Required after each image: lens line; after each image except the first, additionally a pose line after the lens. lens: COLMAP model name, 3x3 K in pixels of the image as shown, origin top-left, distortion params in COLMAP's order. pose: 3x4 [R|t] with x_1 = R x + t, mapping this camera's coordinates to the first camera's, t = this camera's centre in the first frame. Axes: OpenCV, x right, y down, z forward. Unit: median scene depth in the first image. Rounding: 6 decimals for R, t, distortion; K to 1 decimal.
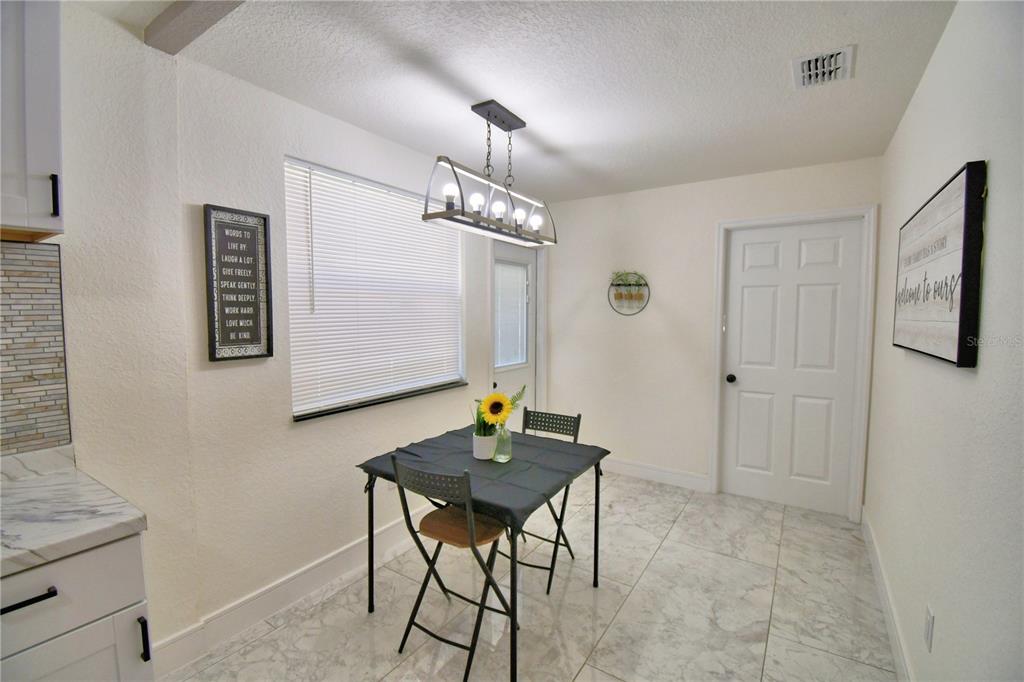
lens RADIAL K [[447.2, 0, 507.9], [0, 447.2, 340.3], [0, 0, 1]] dist [0.022309, -0.026765]
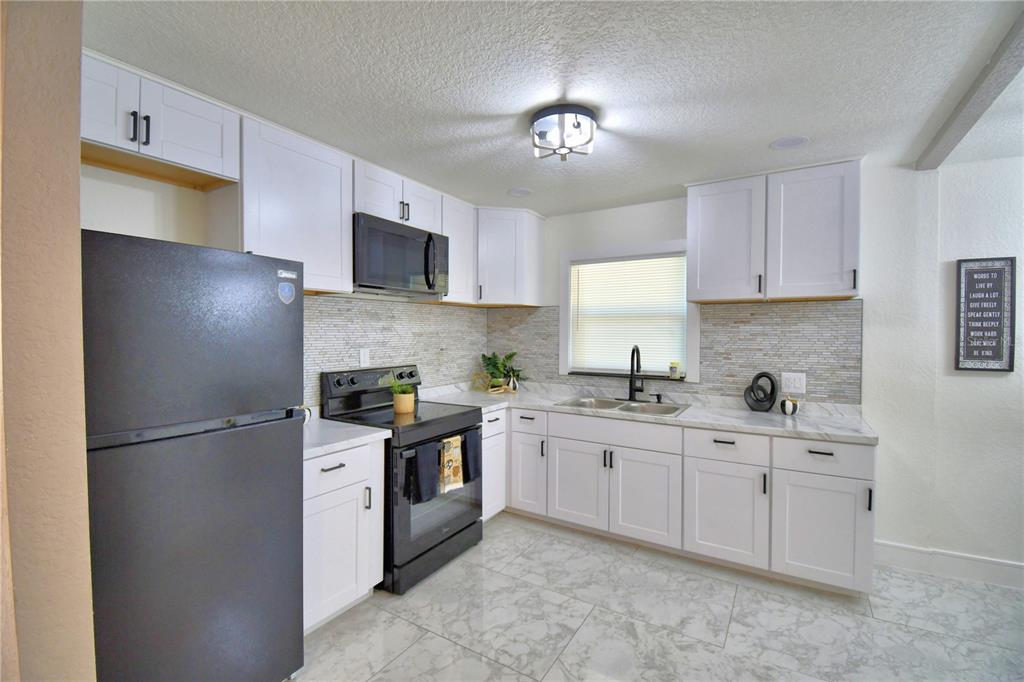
lens RADIAL K [[447.2, 0, 507.9], [0, 447.2, 340.3], [0, 0, 1]] dist [0.022309, -0.026765]
pose [[0.030349, 0.016908, -0.999396, 0.595533], [-0.066570, 0.997671, 0.014858, 0.023452], [0.997320, 0.066079, 0.031404, -0.387552]]
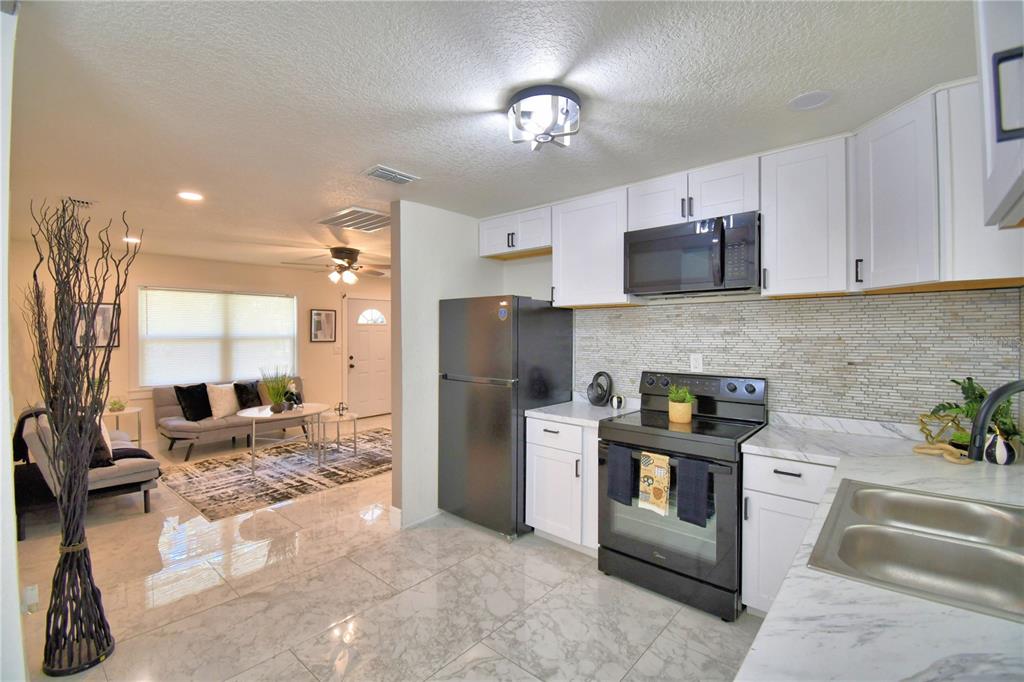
lens RADIAL K [[447.2, 0, 507.9], [0, 447.2, 340.3], [0, 0, 1]] dist [0.022309, -0.026765]
pose [[-0.991639, -0.003062, 0.129007, -0.442126], [0.006913, 0.997022, 0.076807, -0.052340], [-0.128858, 0.077057, -0.988665, 0.668478]]
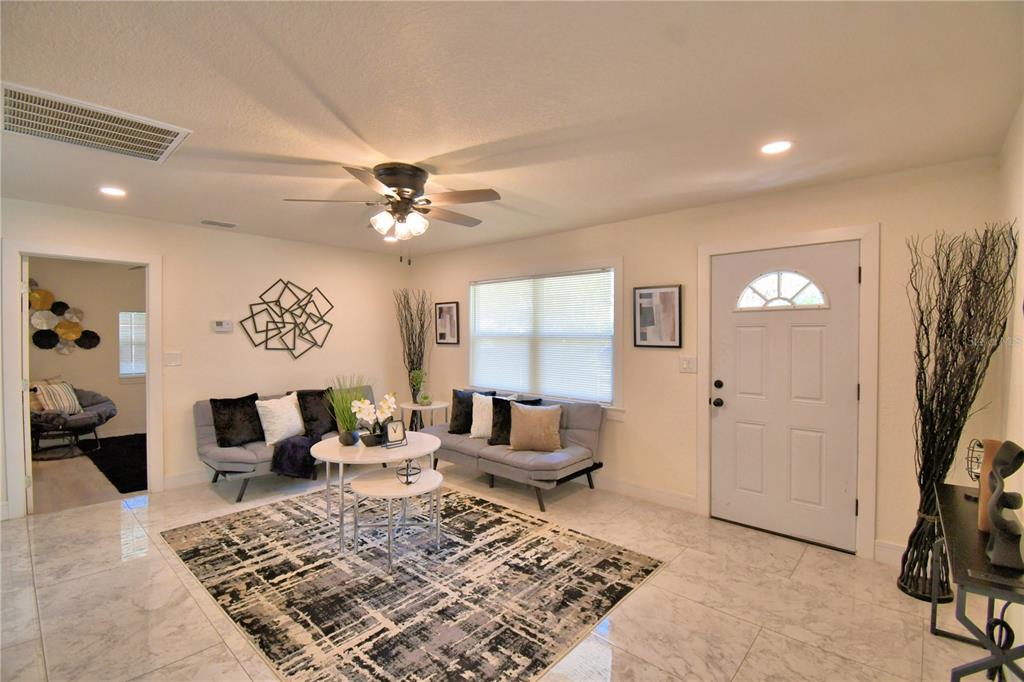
lens RADIAL K [[458.7, 0, 509.0], [0, 458.7, 338.2], [0, 0, 1]] dist [0.026844, -0.029892]
pose [[0.141719, -0.016456, 0.989770, -0.513899], [0.059649, 0.998187, 0.008055, 0.124616], [-0.988108, 0.057897, 0.142443, -2.170660]]
